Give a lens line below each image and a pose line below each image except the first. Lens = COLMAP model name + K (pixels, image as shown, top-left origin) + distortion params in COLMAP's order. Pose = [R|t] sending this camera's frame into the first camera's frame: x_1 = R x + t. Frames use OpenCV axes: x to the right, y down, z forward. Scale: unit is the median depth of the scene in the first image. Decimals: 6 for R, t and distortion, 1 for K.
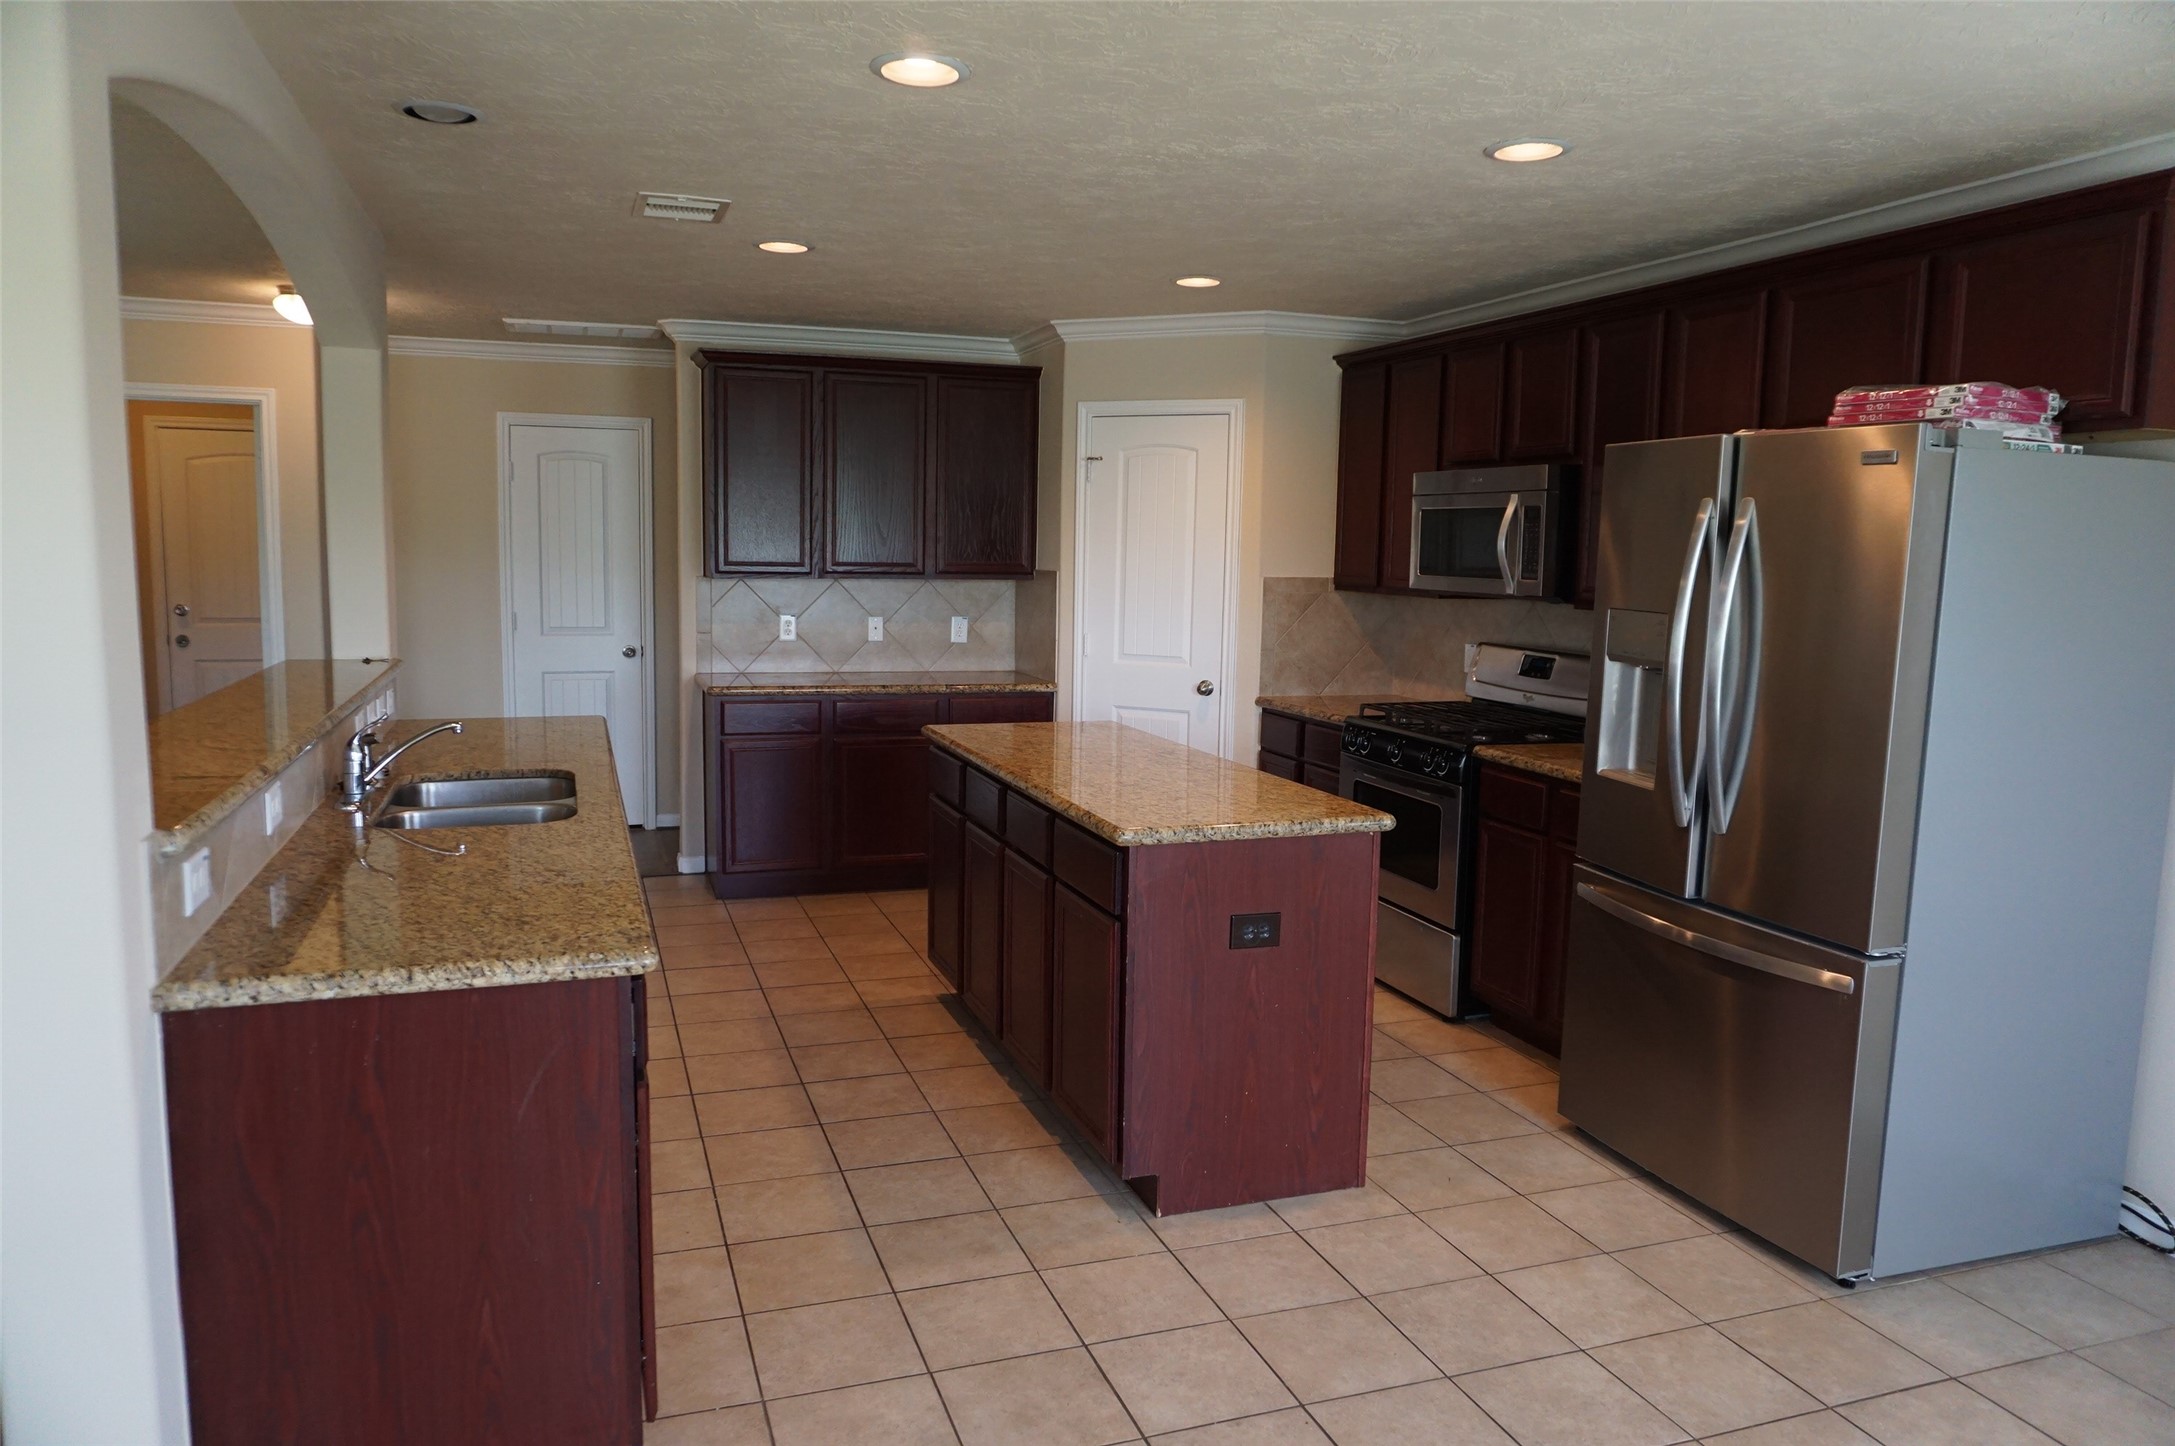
lens RADIAL K [[1460.9, 0, 1084.6], [0, 1460.9, 719.8], [0, 0, 1]] dist [-0.050854, 0.037522]
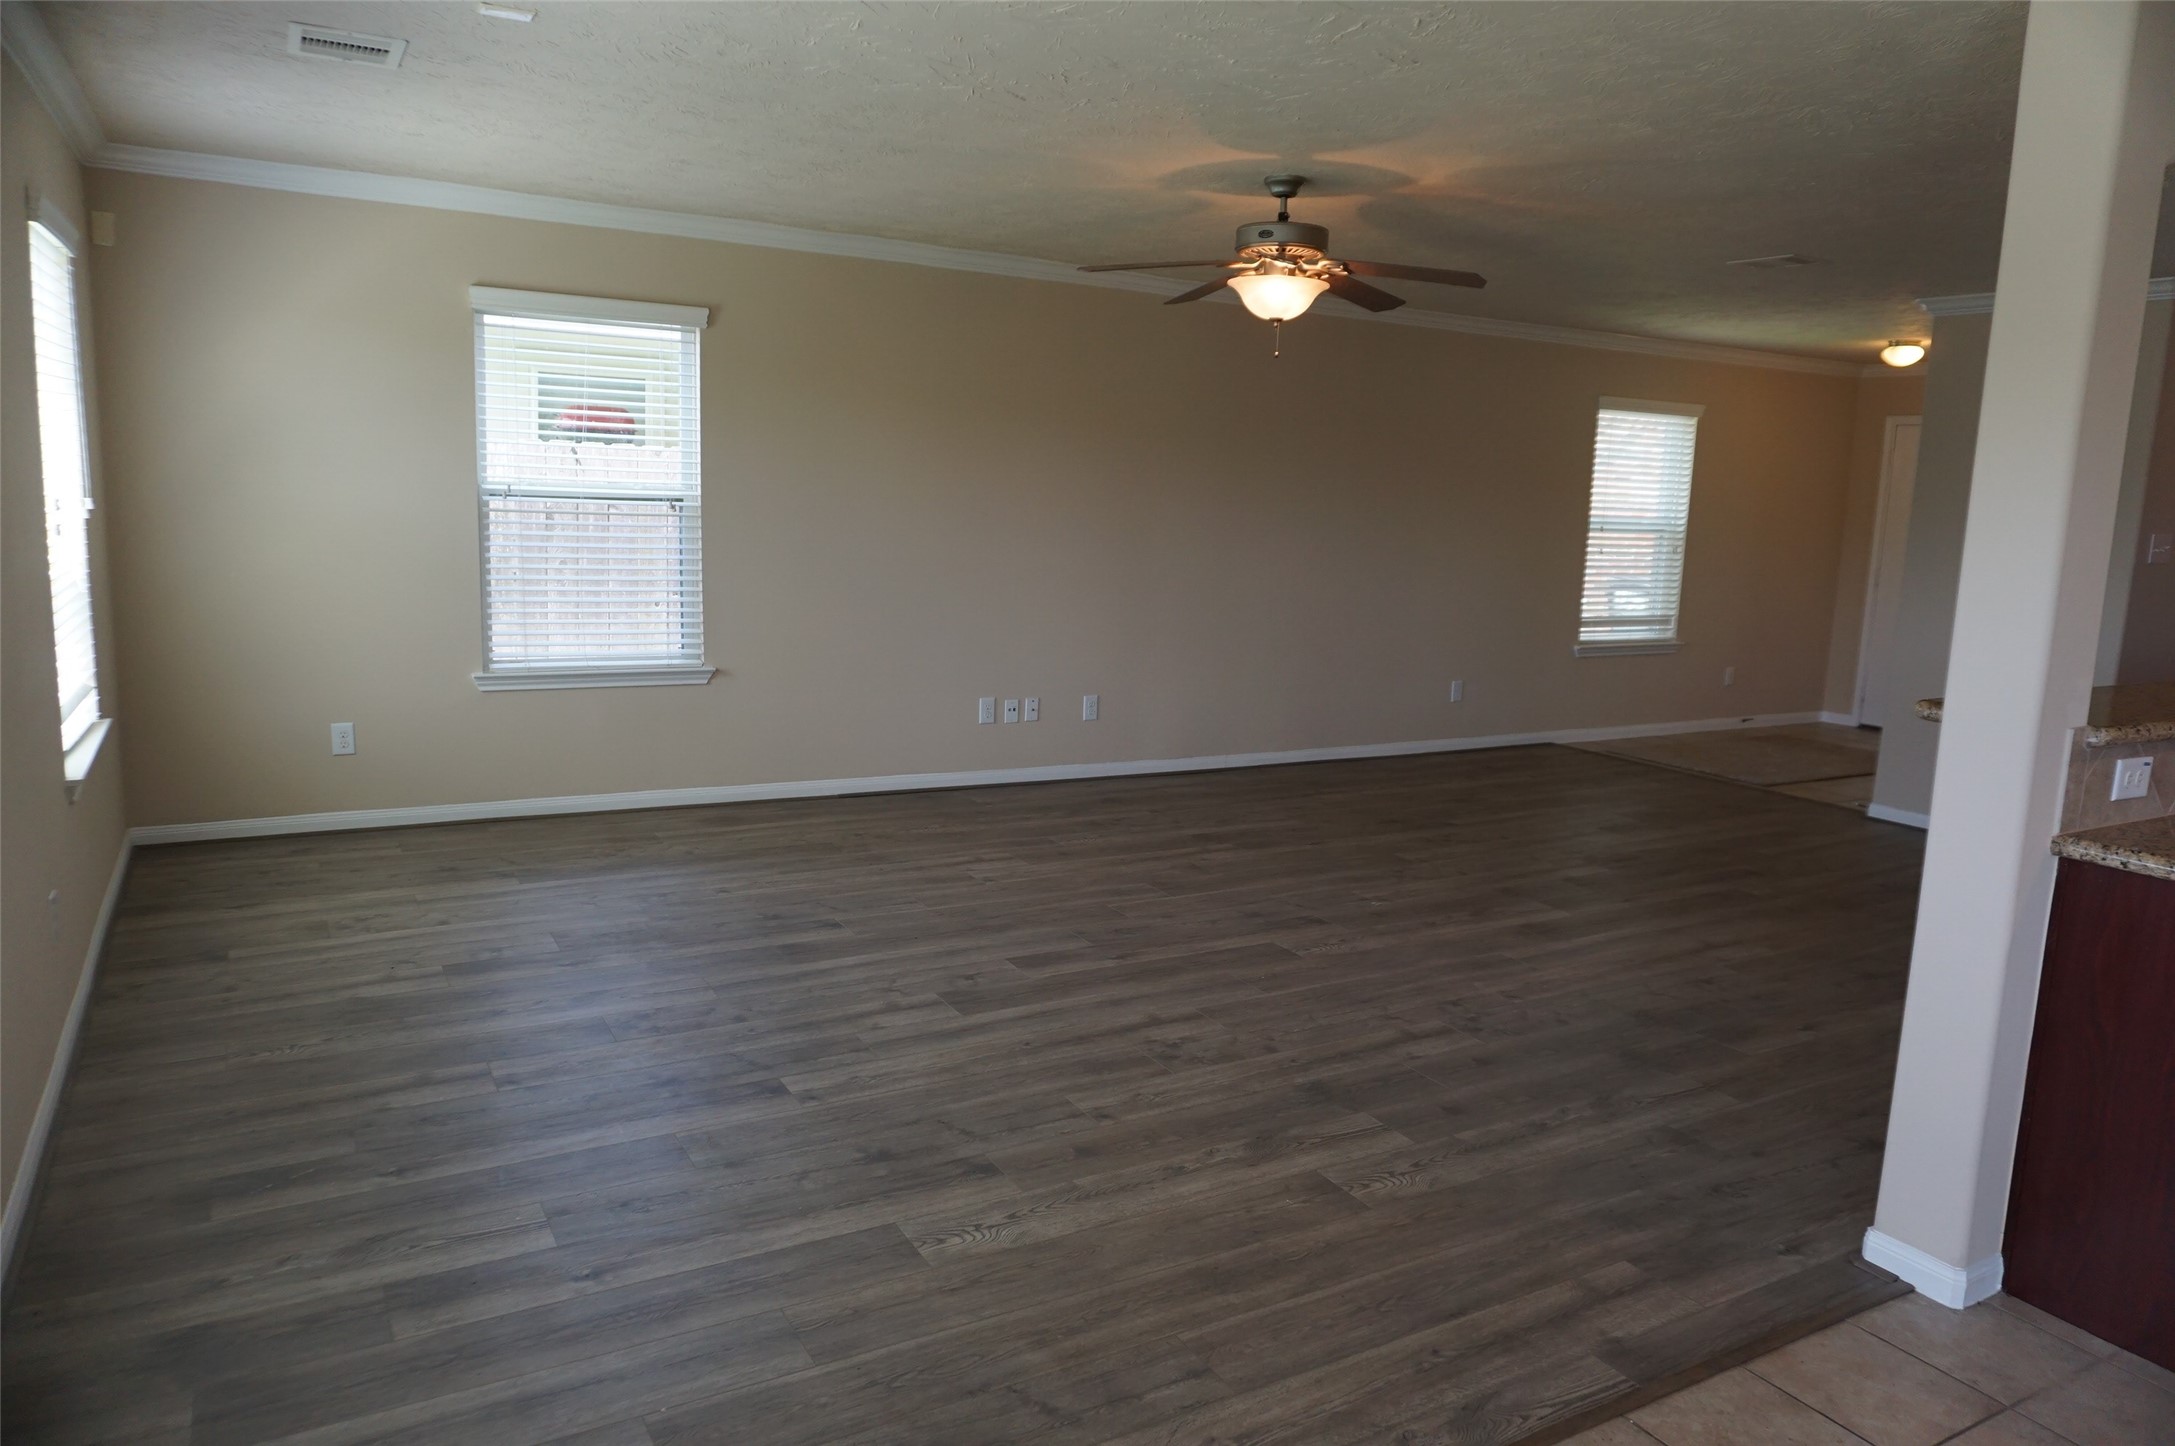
lens RADIAL K [[1460.9, 0, 1068.4], [0, 1460.9, 699.6], [0, 0, 1]] dist [-0.050854, 0.037522]
pose [[0.170292, 0.136853, -0.975844, 0.202831], [-0.150725, 0.982273, 0.111452, 0.018831], [0.973798, 0.128105, 0.187900, -0.074774]]
